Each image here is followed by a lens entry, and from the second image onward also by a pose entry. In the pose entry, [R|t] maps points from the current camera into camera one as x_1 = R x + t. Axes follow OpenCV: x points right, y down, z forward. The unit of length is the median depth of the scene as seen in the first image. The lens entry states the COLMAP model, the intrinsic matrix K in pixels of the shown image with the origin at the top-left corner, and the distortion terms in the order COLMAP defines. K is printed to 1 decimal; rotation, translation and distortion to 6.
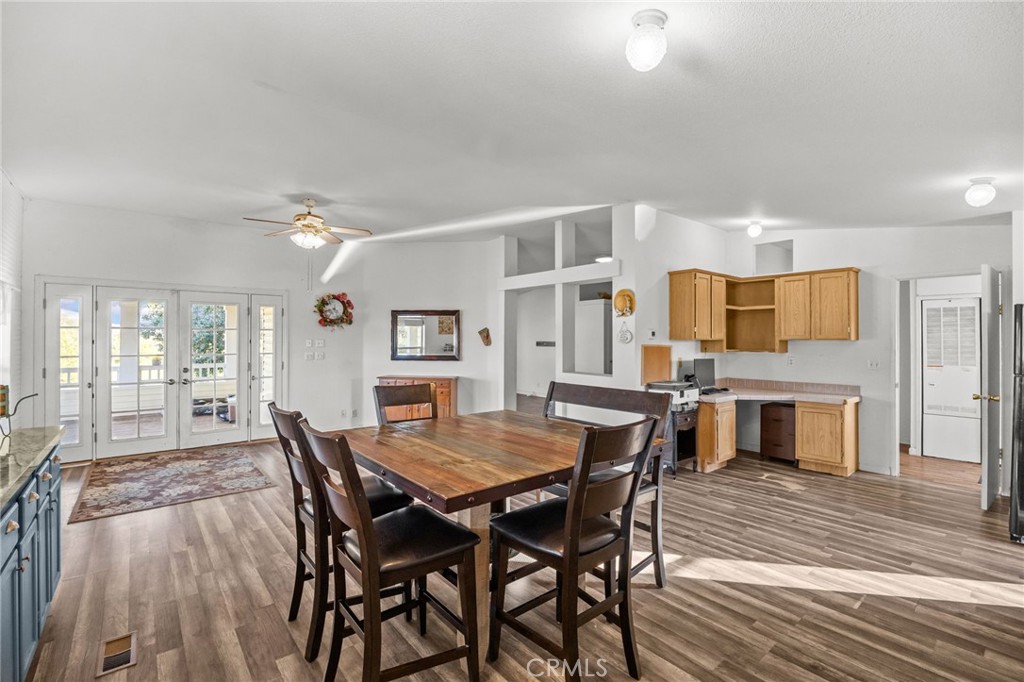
lens RADIAL K [[453.4, 0, 513.5], [0, 453.4, 339.5], [0, 0, 1]] dist [-0.018444, 0.000426]
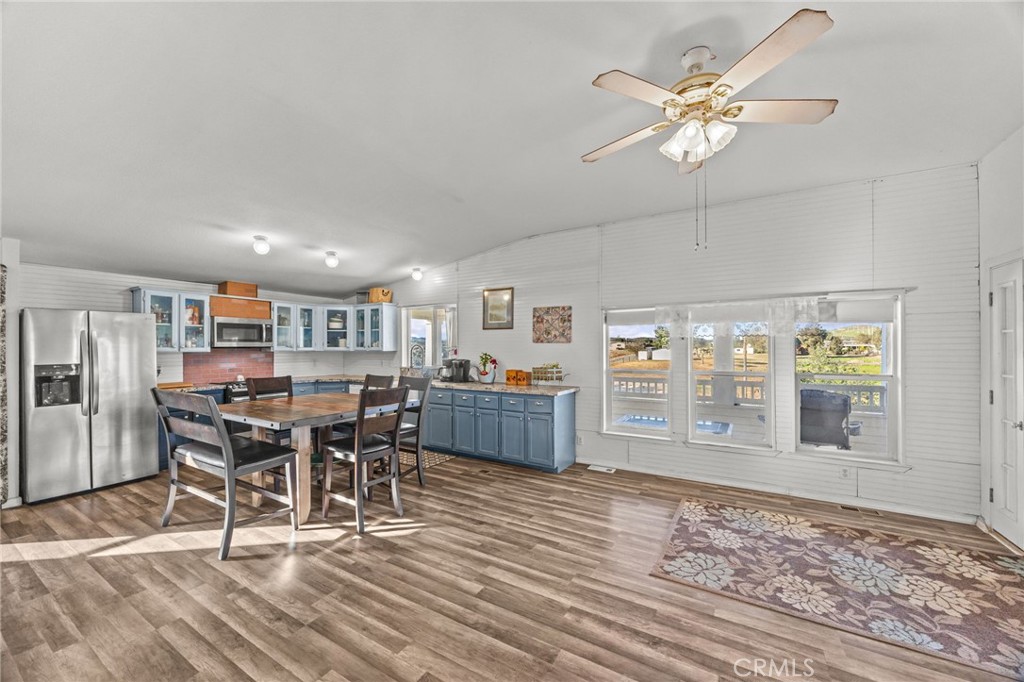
lens RADIAL K [[388.1, 0, 510.8], [0, 388.1, 345.1], [0, 0, 1]] dist [-0.006105, 0.000573]
pose [[-0.944687, -0.002928, -0.327960, -0.125426], [-0.001889, 0.999992, -0.003488, -0.001644], [0.327968, -0.002676, -0.944685, 1.198643]]
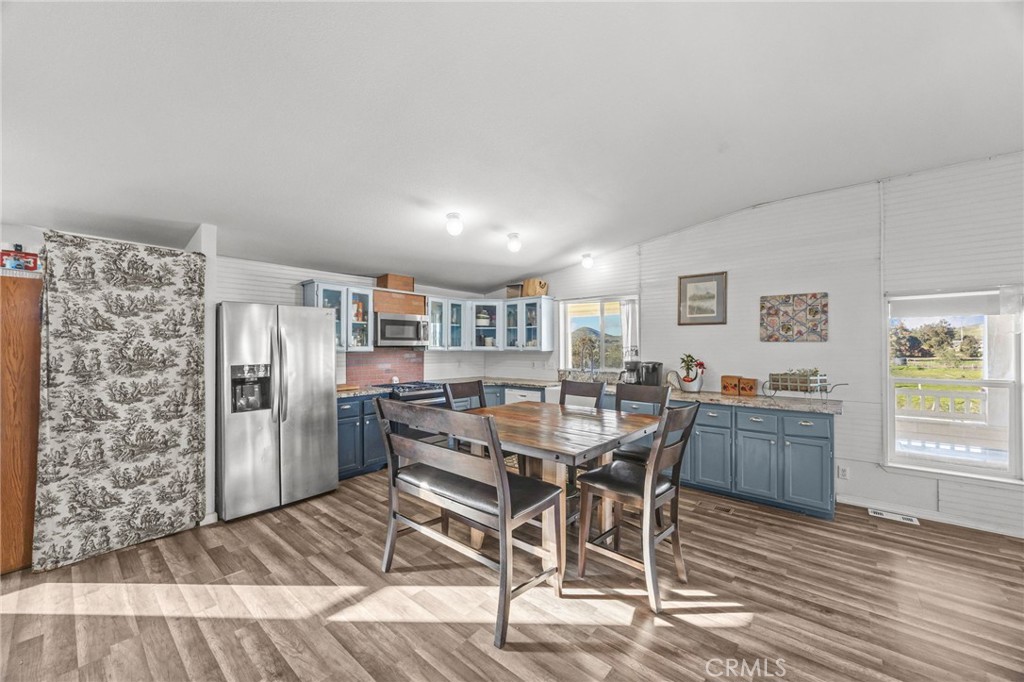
lens RADIAL K [[388.1, 0, 510.0], [0, 388.1, 342.6], [0, 0, 1]] dist [-0.006105, 0.000573]
pose [[-0.986081, -0.006048, -0.166155, 0.106931], [-0.004706, 0.999953, -0.008466, -0.000242], [0.166198, -0.007566, -0.986063, 0.961542]]
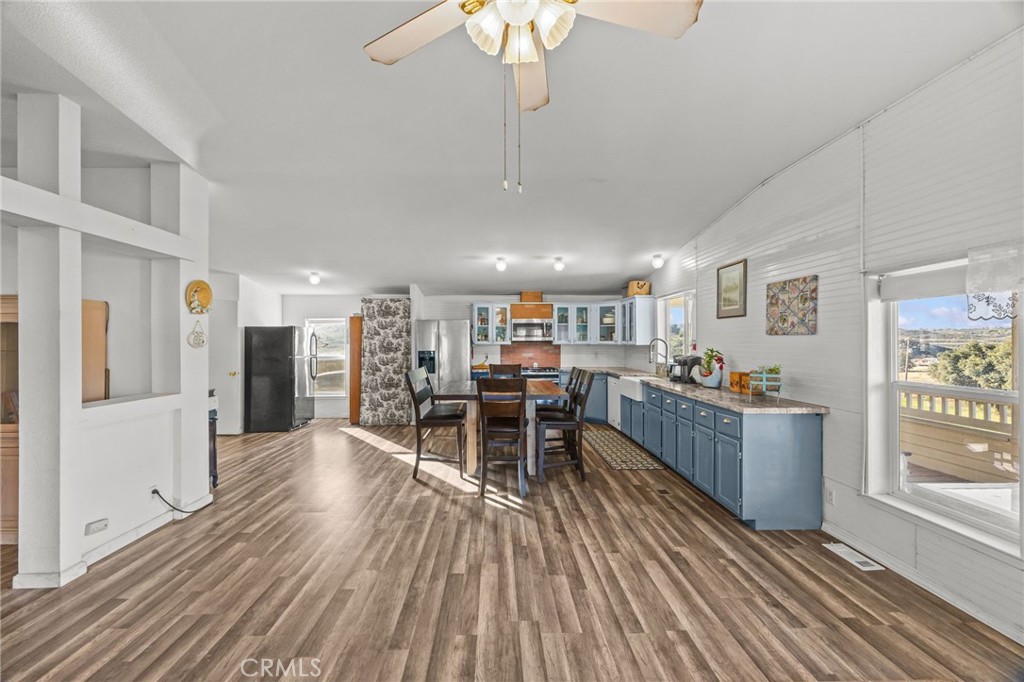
lens RADIAL K [[388.1, 0, 508.7], [0, 388.1, 341.6], [0, 0, 1]] dist [-0.006105, 0.000573]
pose [[-0.786535, -0.001925, 0.617543, -0.555503], [0.001499, 0.999986, 0.005027, -0.003563], [-0.617544, 0.004880, -0.786521, 1.099855]]
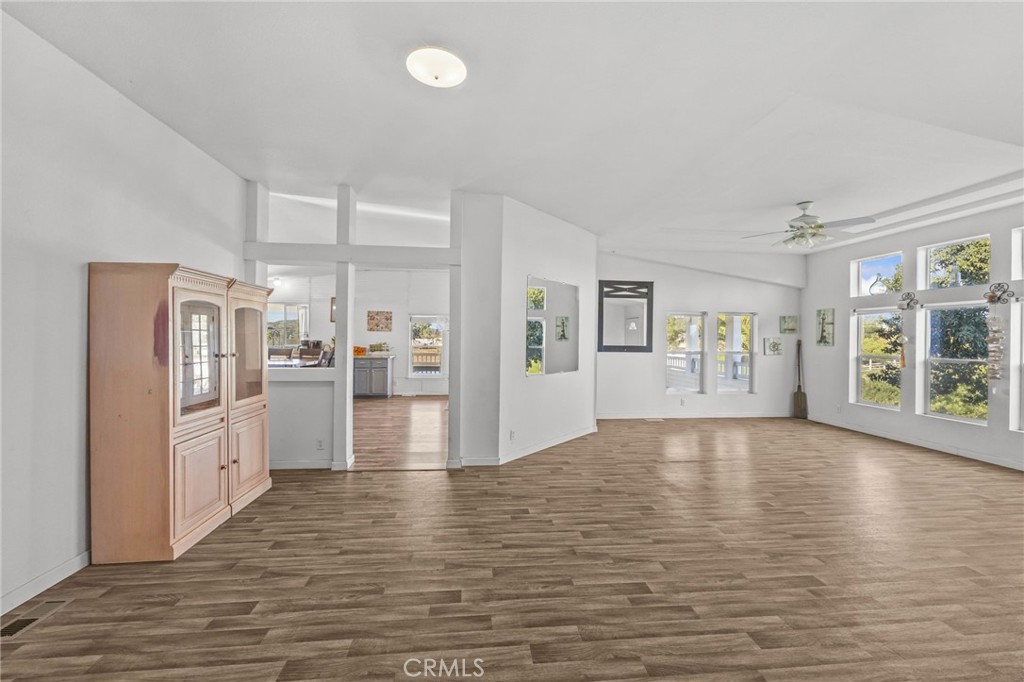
lens RADIAL K [[388.1, 0, 505.1], [0, 388.1, 342.3], [0, 0, 1]] dist [-0.006105, 0.000573]
pose [[-0.561904, -0.004172, -0.827192, 0.558089], [-0.021162, 0.999732, 0.009333, 0.009798], [0.826932, 0.022749, -0.561842, 1.740538]]
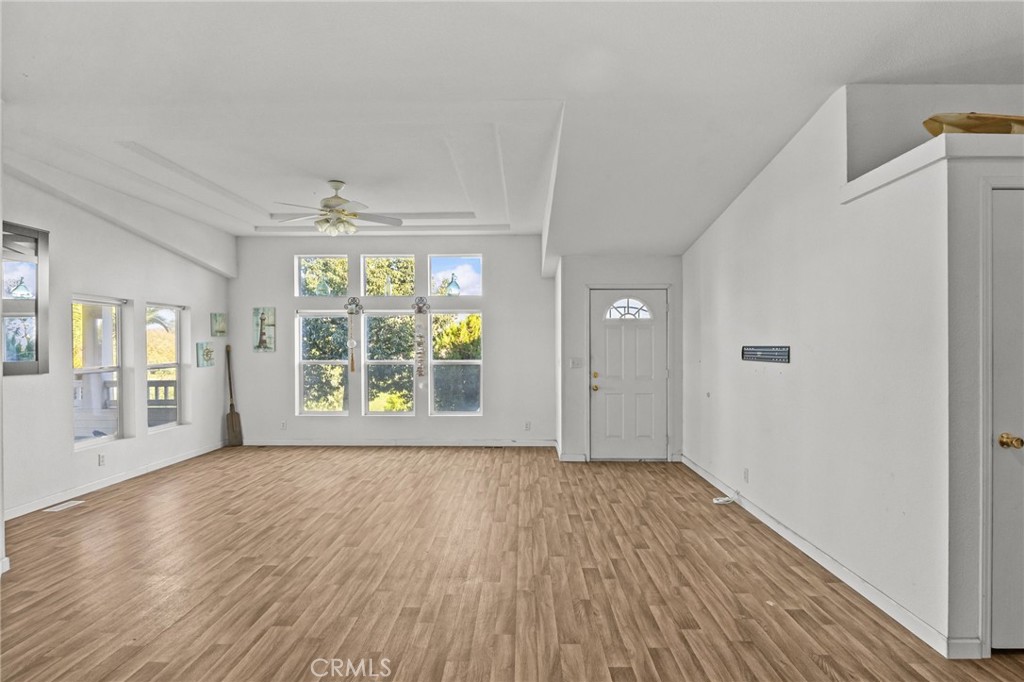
lens RADIAL K [[515.5, 0, 529.1], [0, 515.5, 348.4], [0, 0, 1]] dist [-0.013775, -0.001147]
pose [[0.758031, -0.004862, -0.652201, 0.360758], [0.001919, 0.999985, -0.005224, 0.010012], [0.652216, 0.002708, 0.758028, 1.291339]]
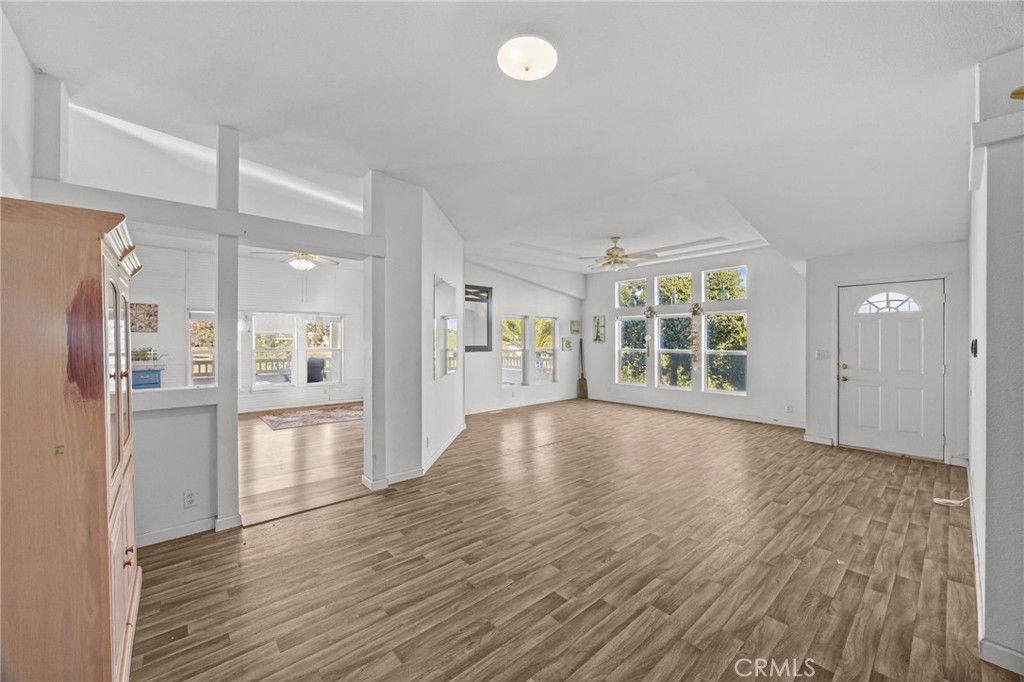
lens RADIAL K [[388.1, 0, 503.2], [0, 388.1, 344.4], [0, 0, 1]] dist [-0.006105, 0.000573]
pose [[0.008706, 0.004982, -0.999950, 0.646970], [-0.007566, 0.999959, 0.004916, 0.012309], [0.999933, 0.007523, 0.008744, 1.442038]]
